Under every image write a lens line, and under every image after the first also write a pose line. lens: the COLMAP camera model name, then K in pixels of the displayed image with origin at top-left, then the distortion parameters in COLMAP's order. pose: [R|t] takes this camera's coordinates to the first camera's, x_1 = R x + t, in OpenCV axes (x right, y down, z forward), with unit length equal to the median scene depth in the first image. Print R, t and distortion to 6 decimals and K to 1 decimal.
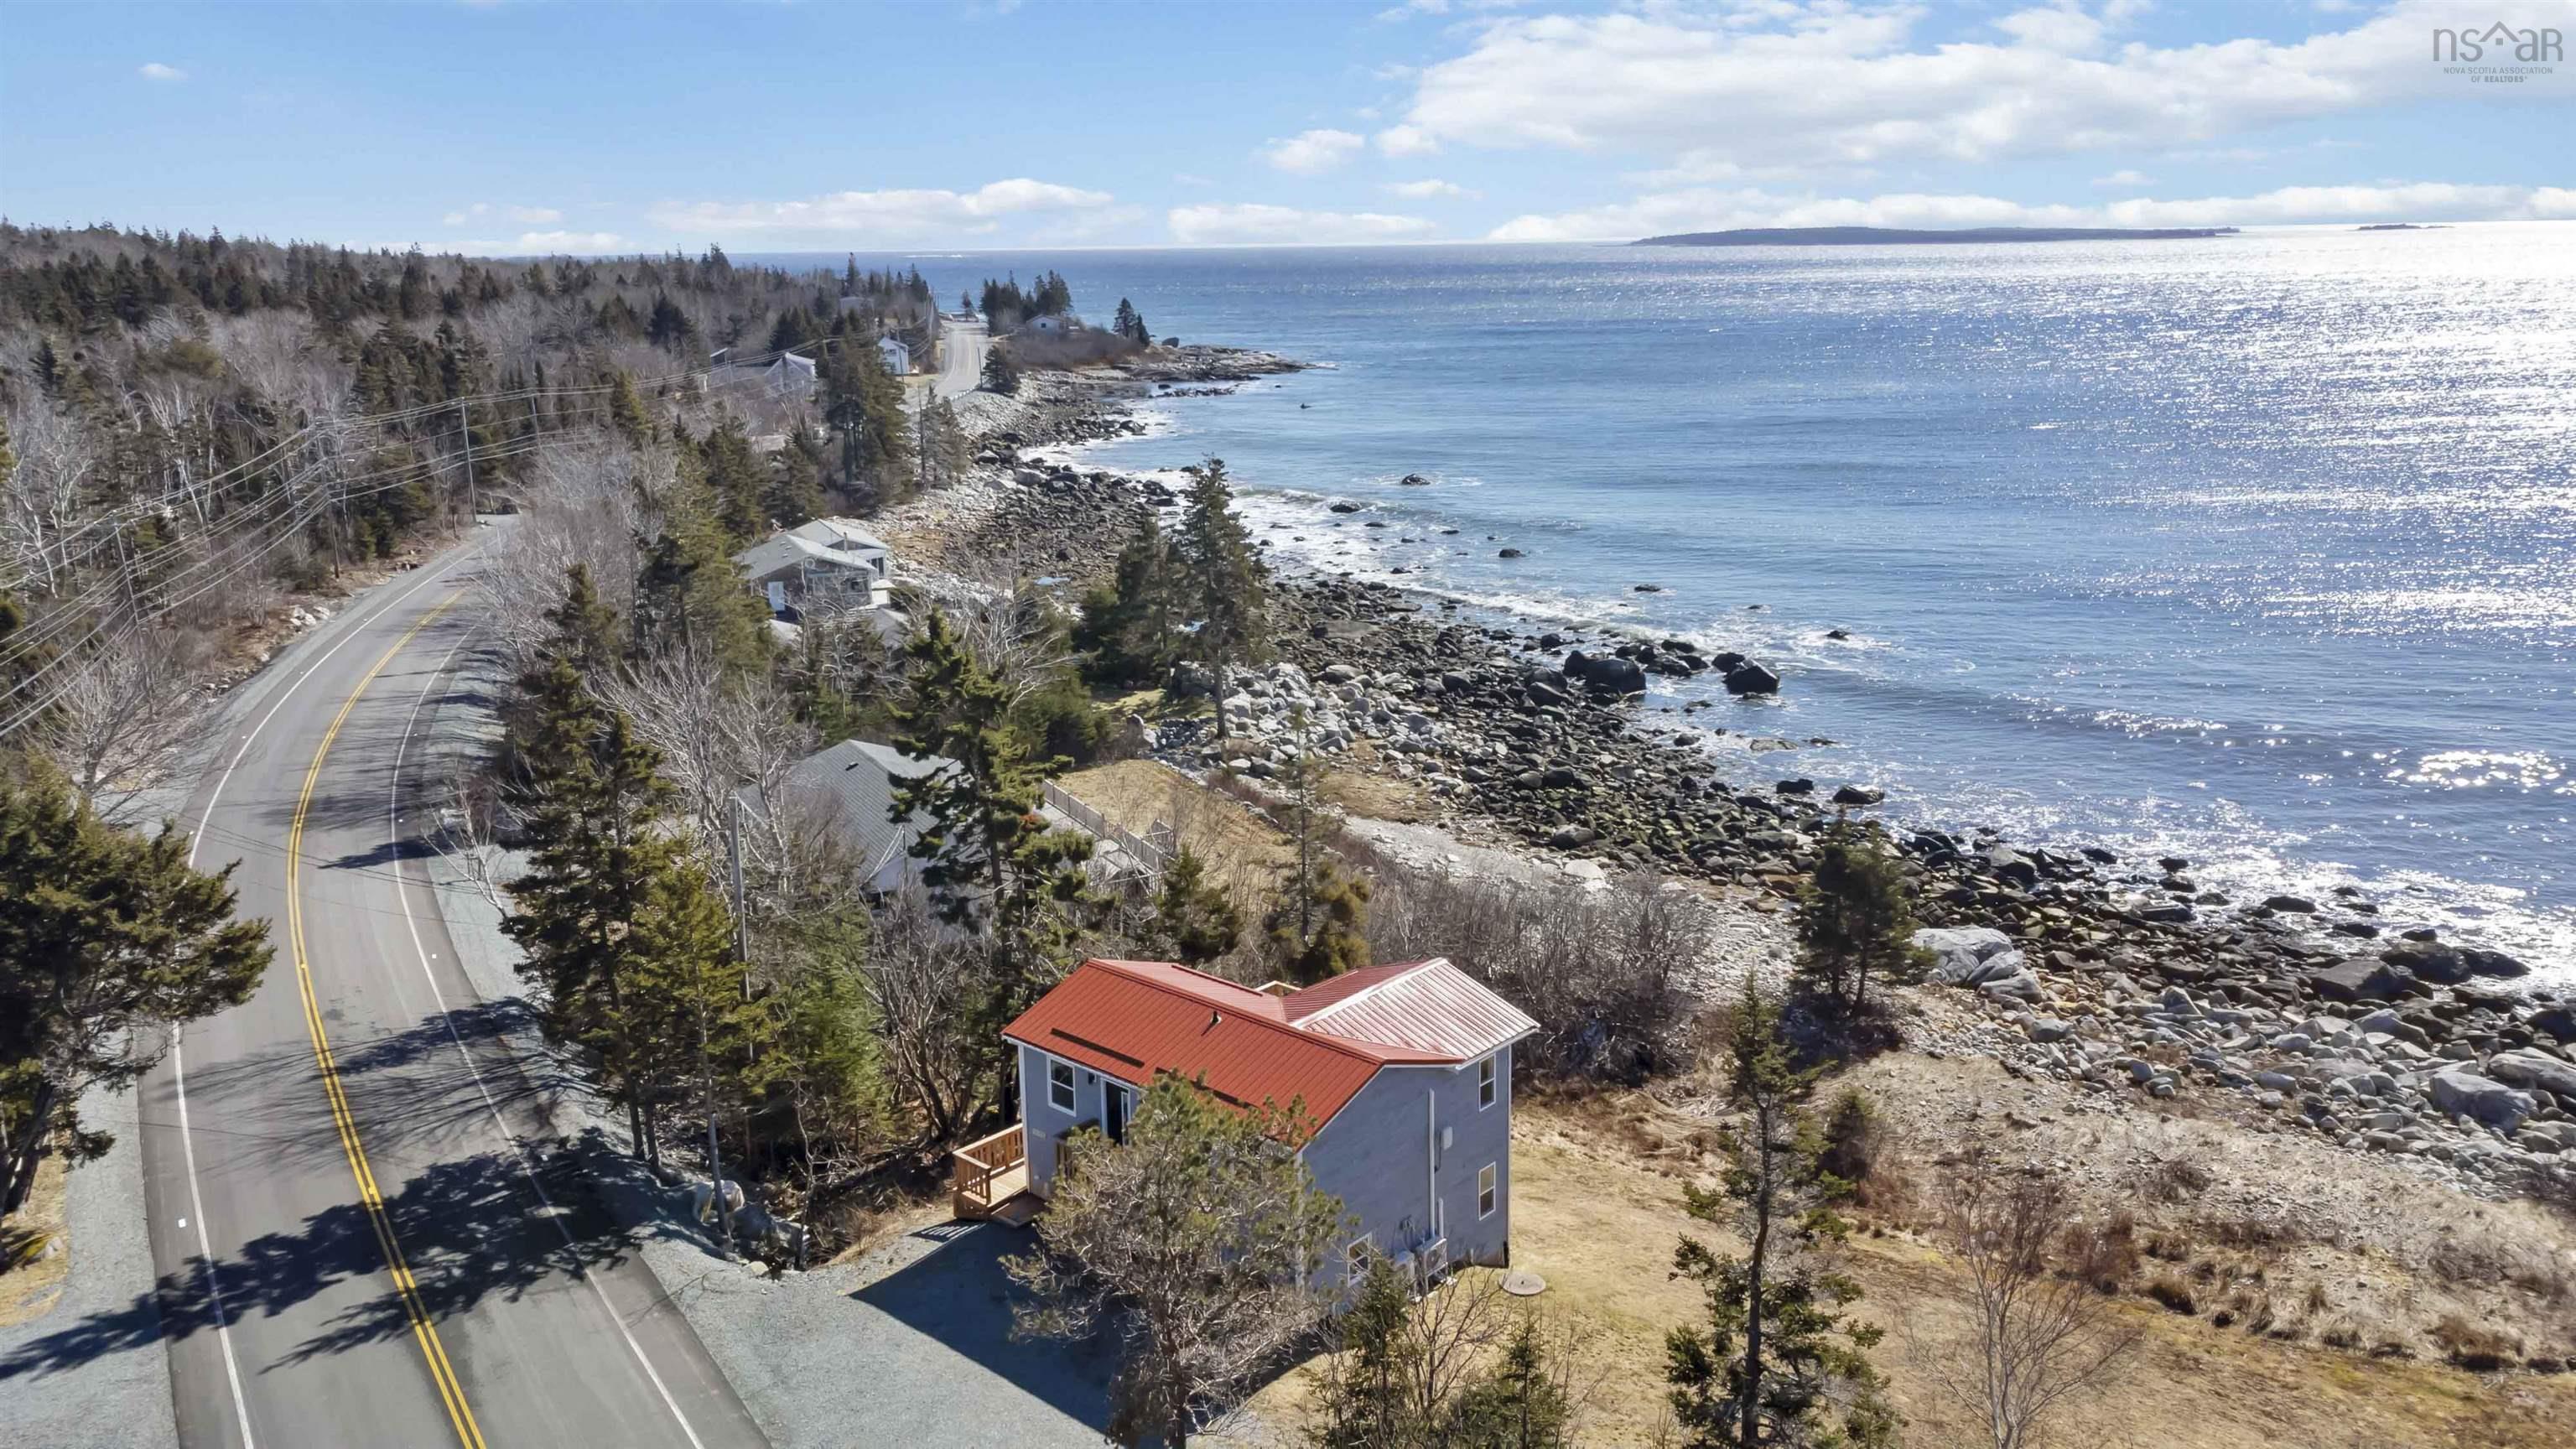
lens RADIAL K [[1842.2, 0, 1288.0], [0, 1842.2, 724.5], [0, 0, 1]] dist [0.043772, 0.002145]
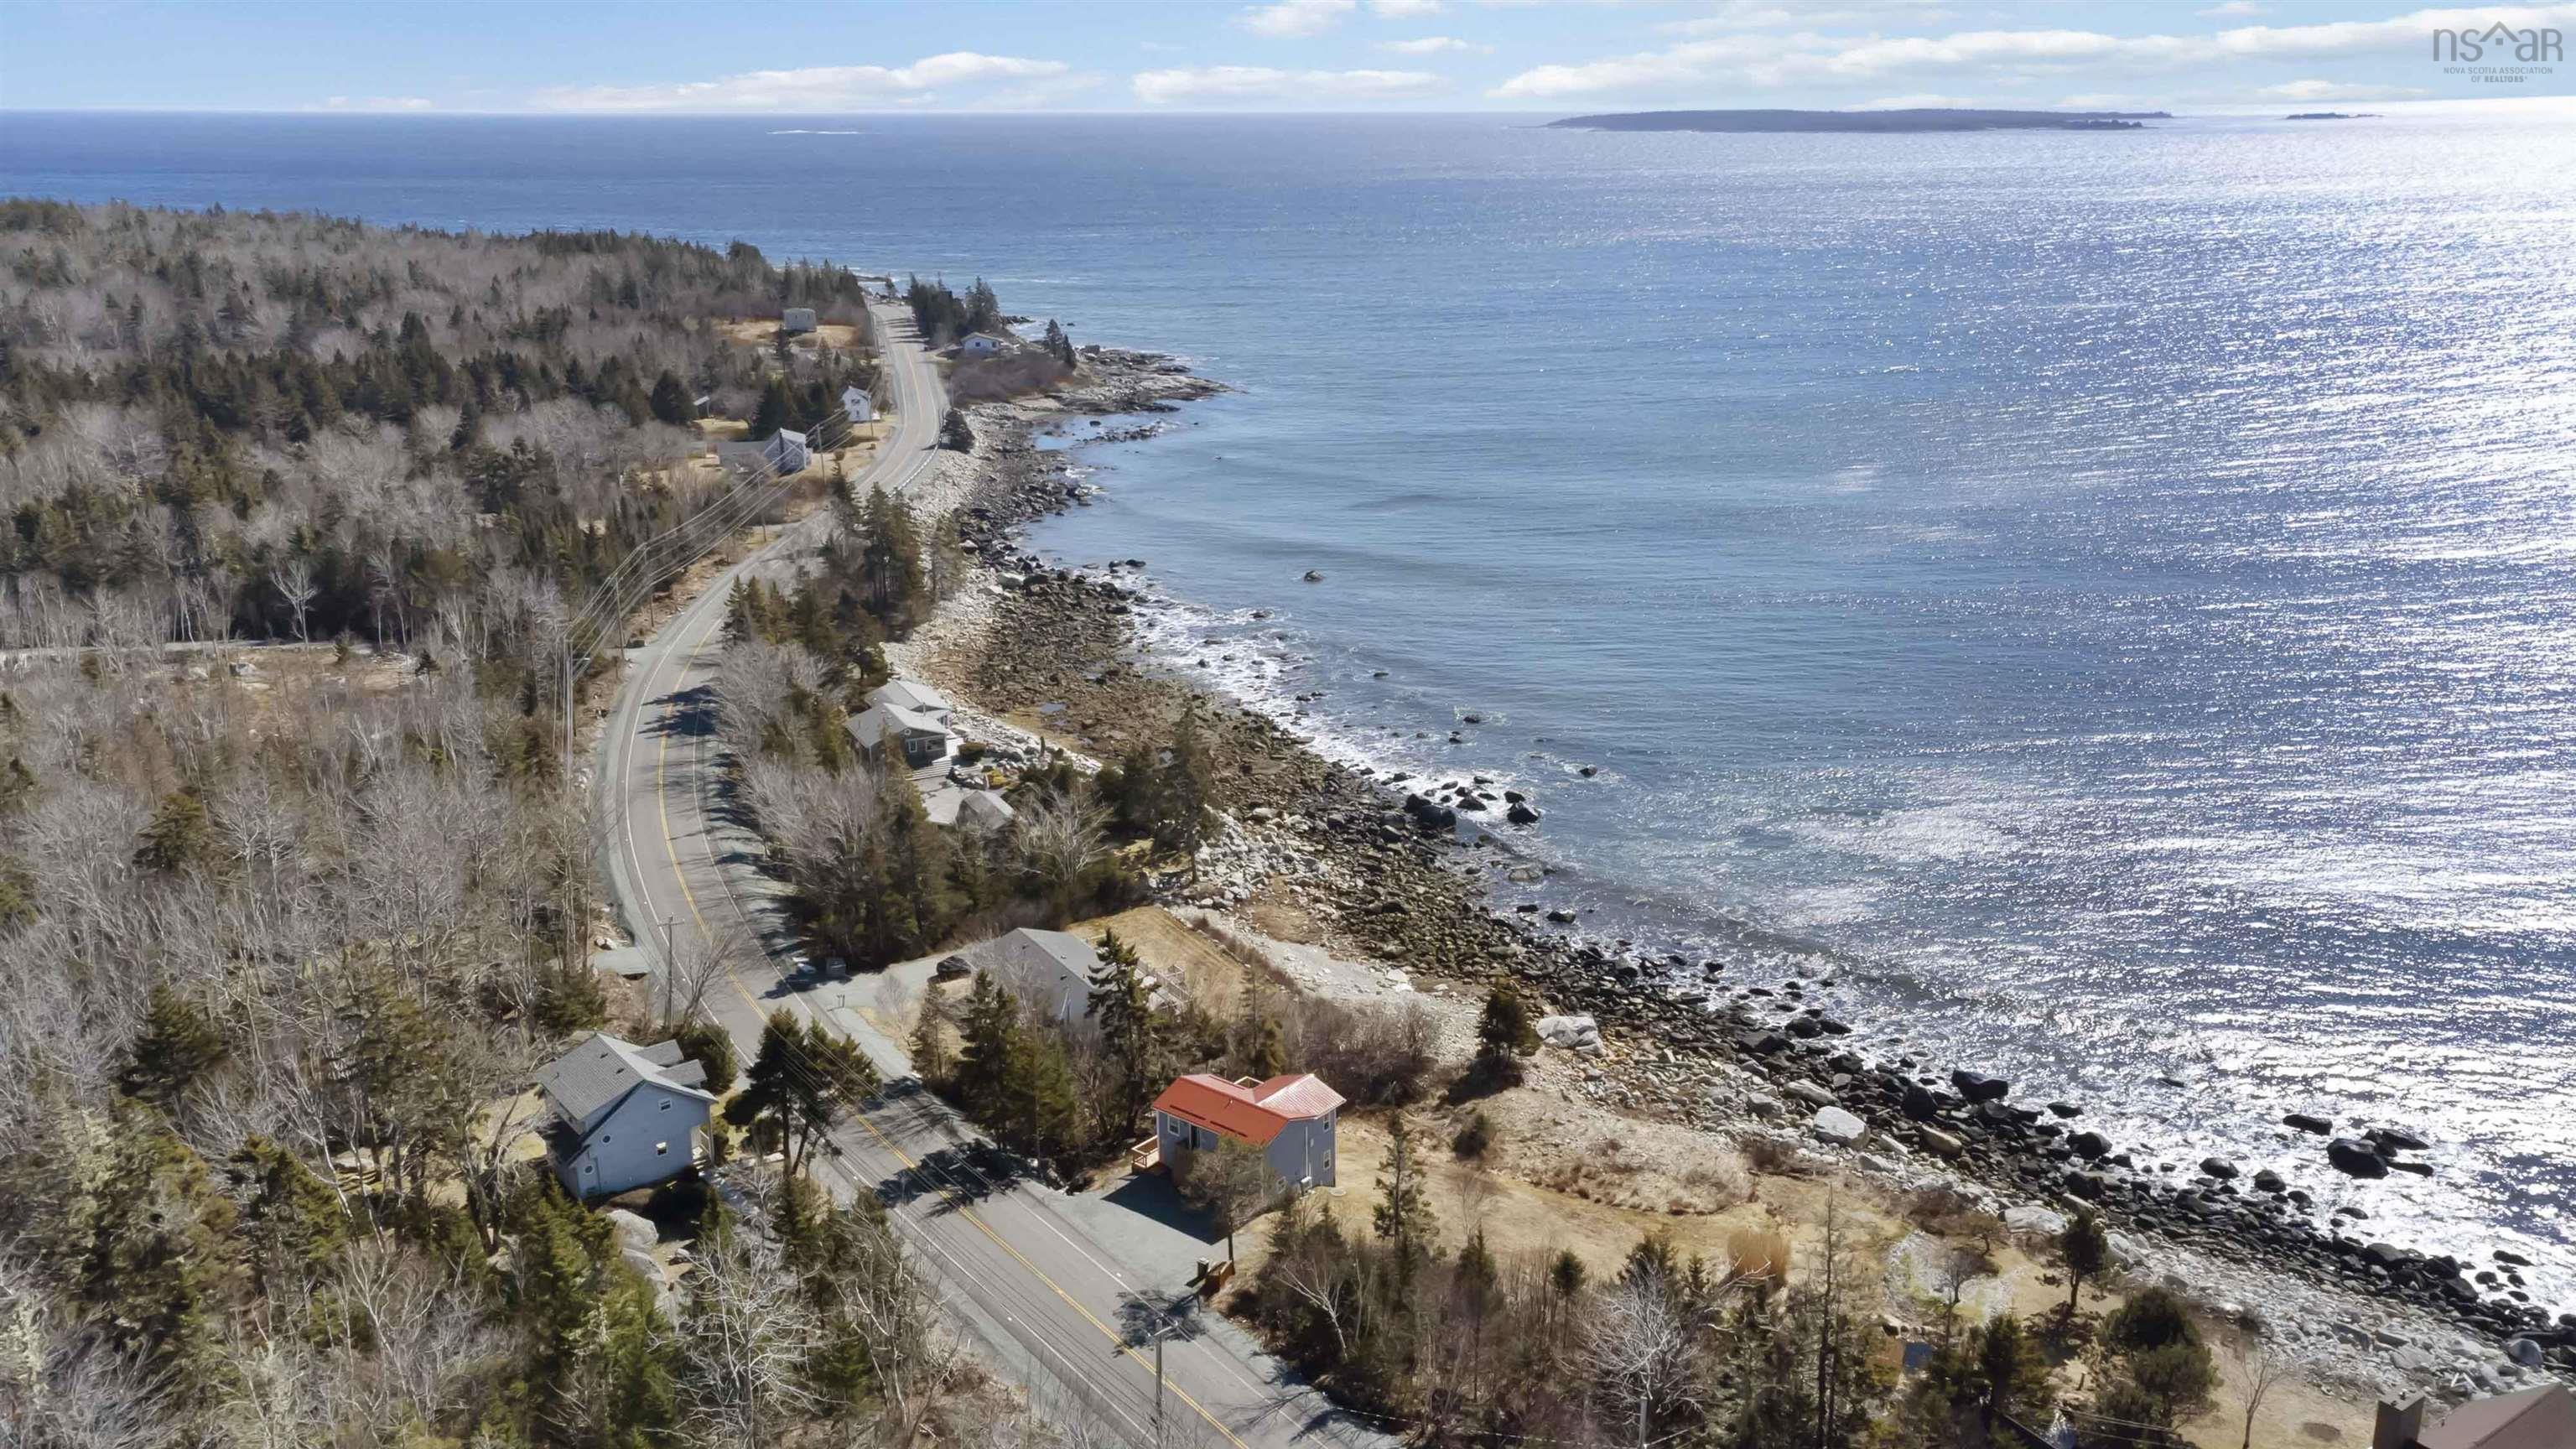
lens RADIAL K [[1878.9, 0, 1234.1], [0, 1878.9, 728.3], [0, 0, 1]] dist [0.054221, 0.000920]
pose [[0.999736, -0.011094, 0.020113, -0.061354], [0.010172, 0.998917, 0.045399, -0.395723], [-0.020595, -0.045182, 0.998766, -1.352994]]
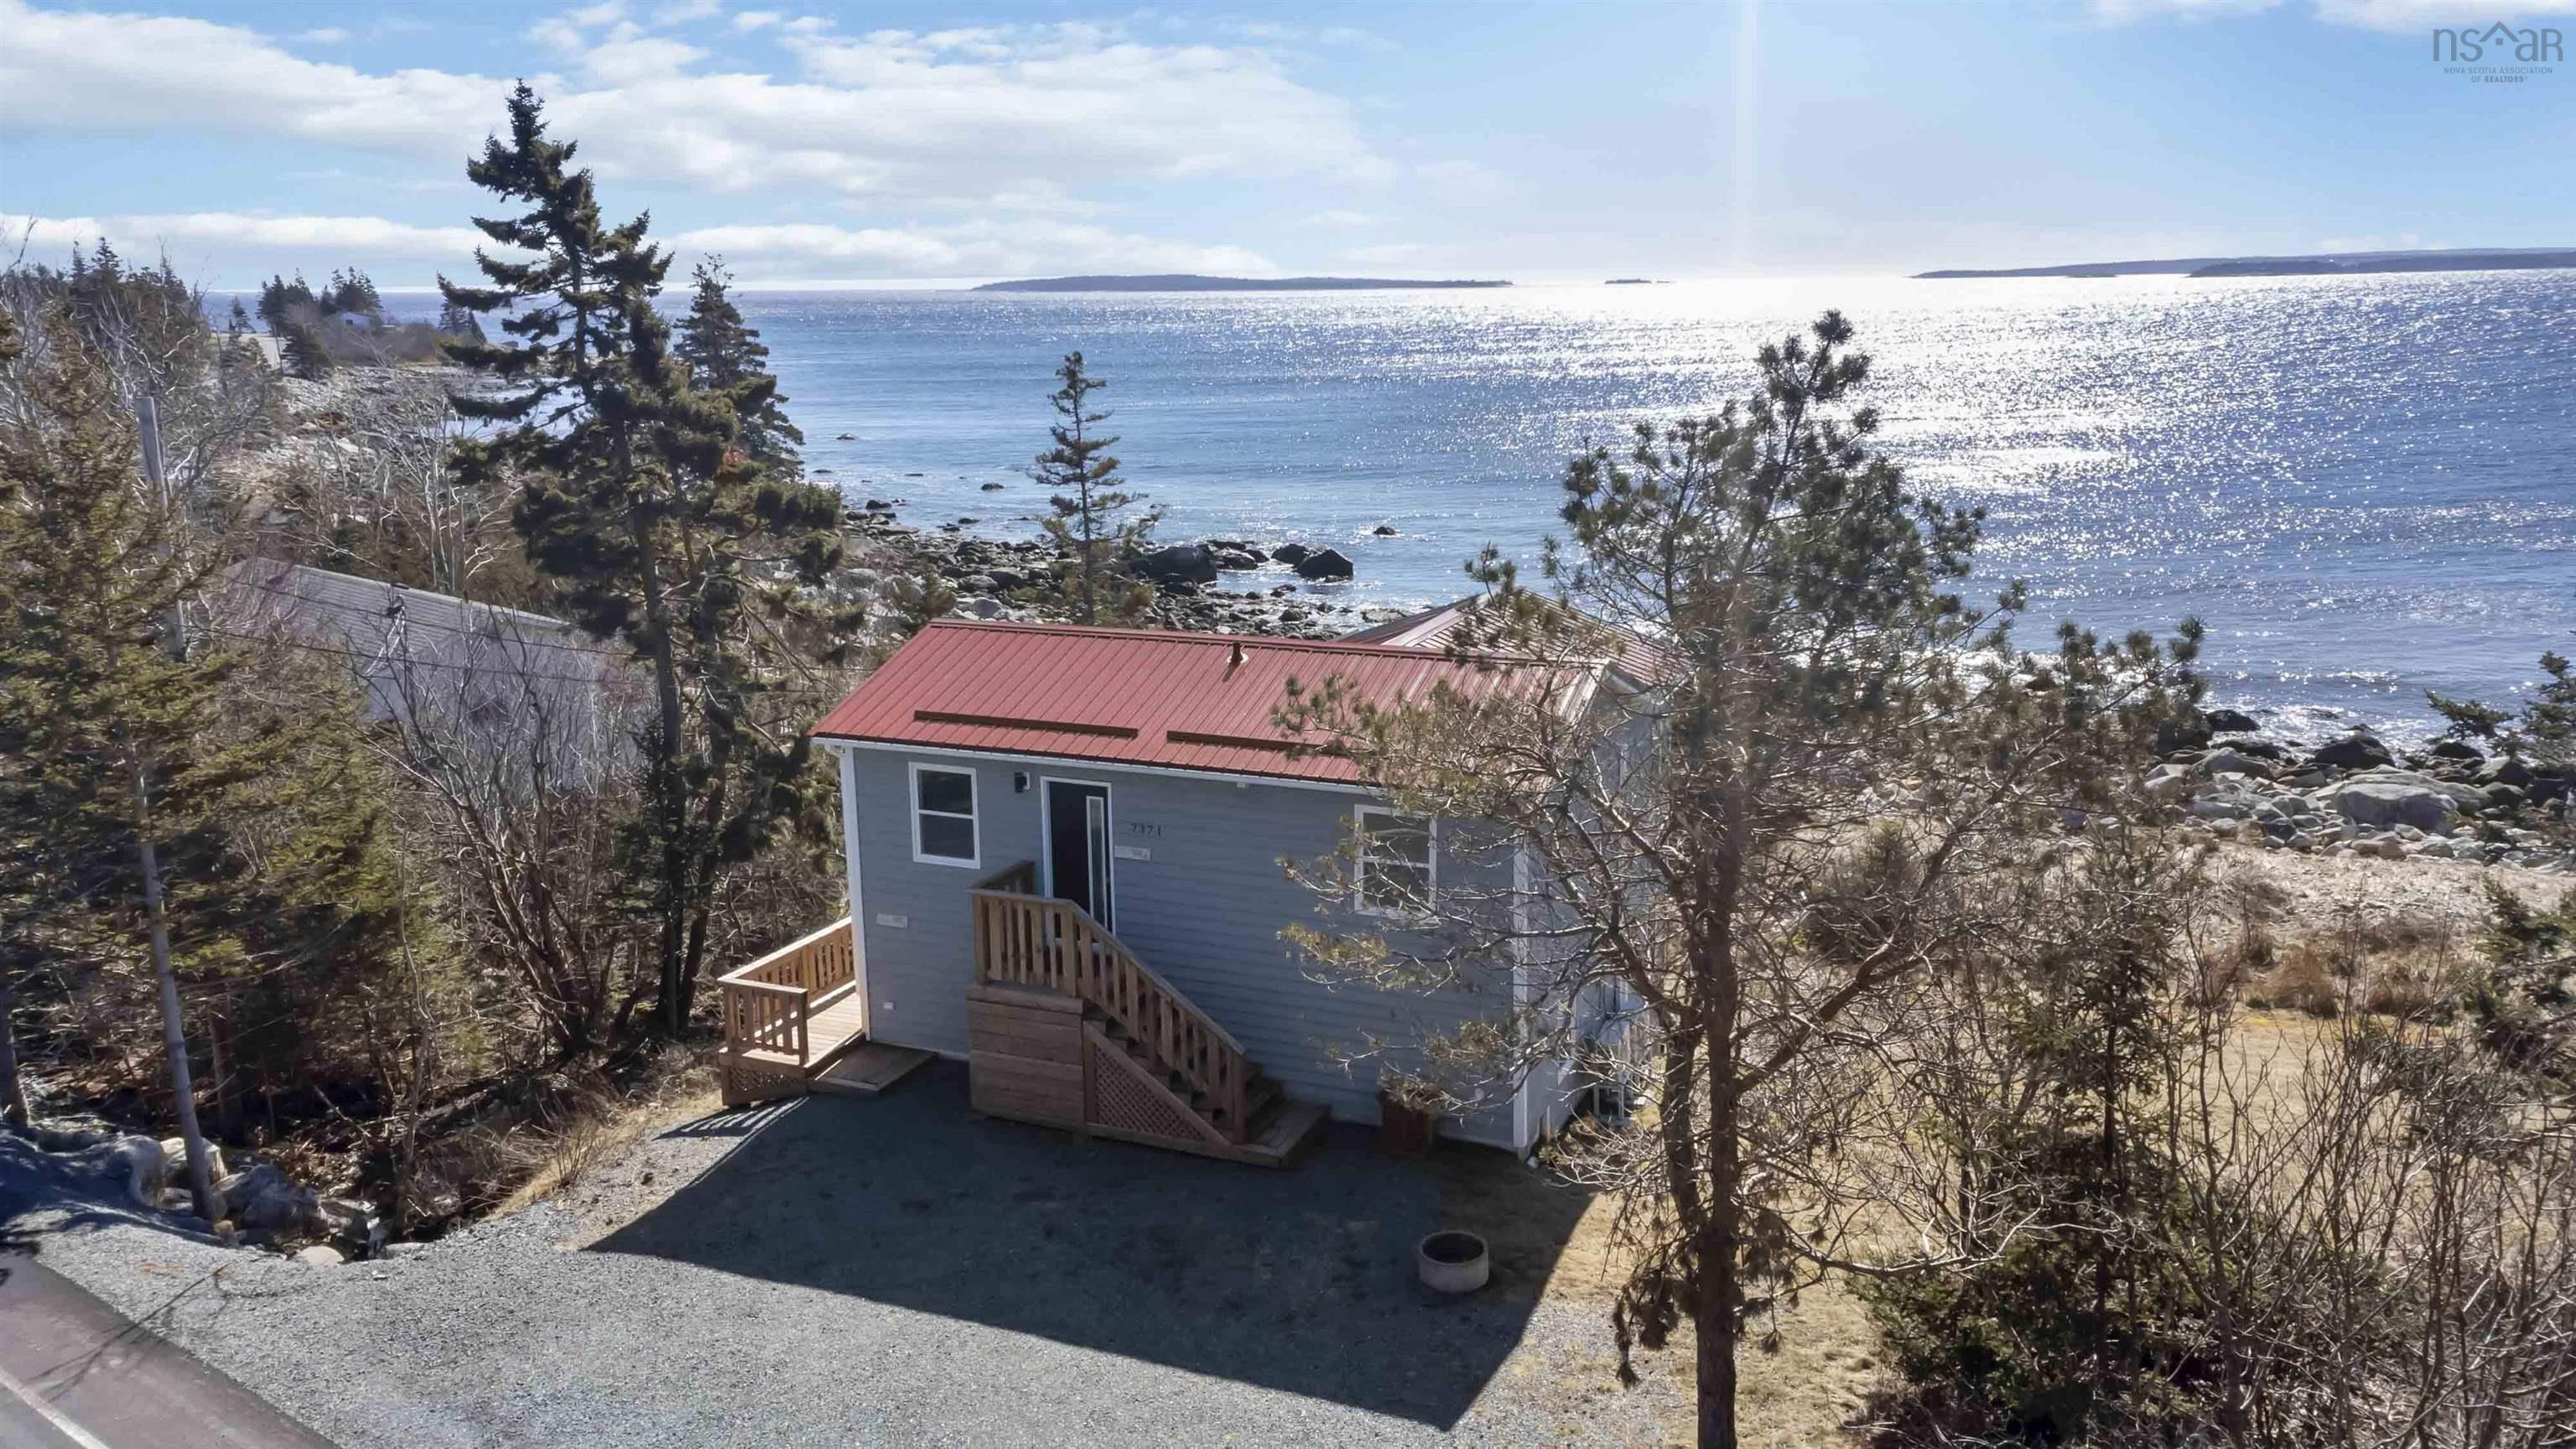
lens RADIAL K [[1842.2, 0, 1288.0], [0, 1842.2, 724.5], [0, 0, 1]] dist [0.043772, 0.002145]
pose [[0.943145, -0.069383, 0.325060, -0.152255], [0.076137, 0.997065, -0.008089, 0.137058], [-0.323545, 0.032379, 0.945659, 0.349582]]
